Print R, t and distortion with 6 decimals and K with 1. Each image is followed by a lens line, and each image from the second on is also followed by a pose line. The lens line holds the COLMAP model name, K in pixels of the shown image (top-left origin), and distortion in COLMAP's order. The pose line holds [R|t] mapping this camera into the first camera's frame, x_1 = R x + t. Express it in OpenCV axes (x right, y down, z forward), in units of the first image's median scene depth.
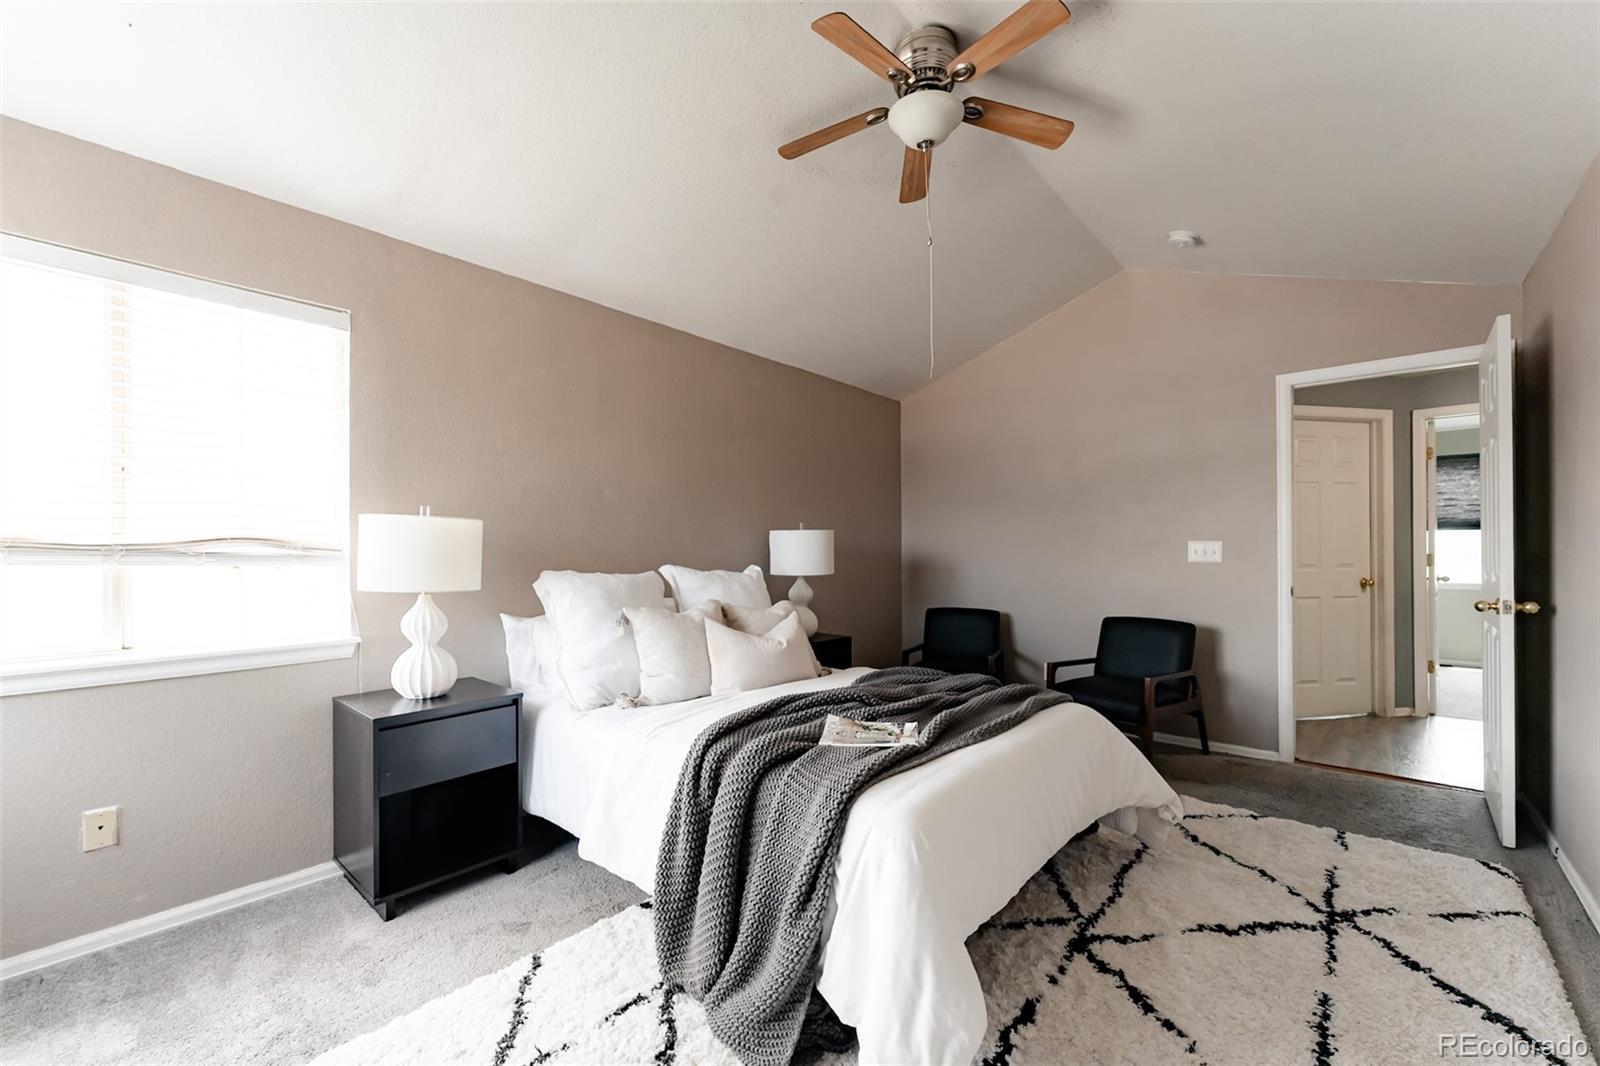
lens RADIAL K [[637.9, 0, 800.9], [0, 637.9, 536.7], [0, 0, 1]] dist [-0.001149, -0.000516]
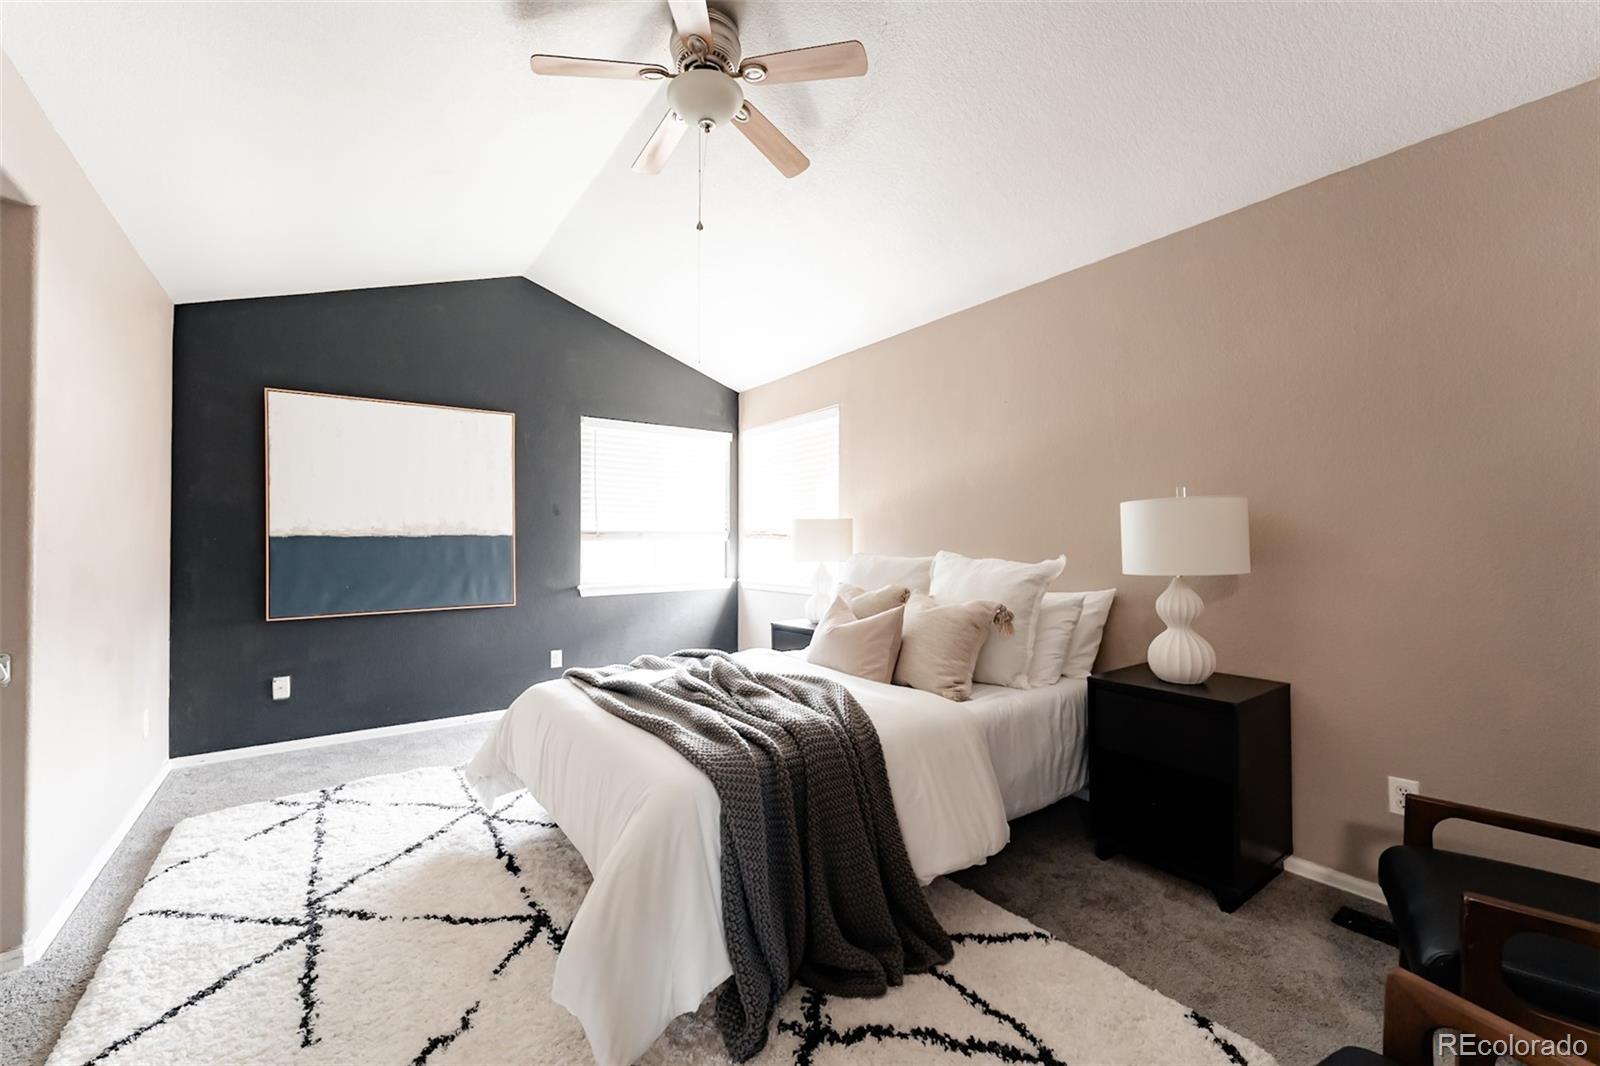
lens RADIAL K [[639.8, 0, 778.3], [0, 639.8, 520.1], [0, 0, 1]] dist [0.000632, -0.000085]
pose [[-0.228736, -0.017206, -0.973337, 0.925397], [0.022783, 0.999475, -0.023022, 0.021197], [0.973222, -0.027442, -0.228224, 1.104265]]
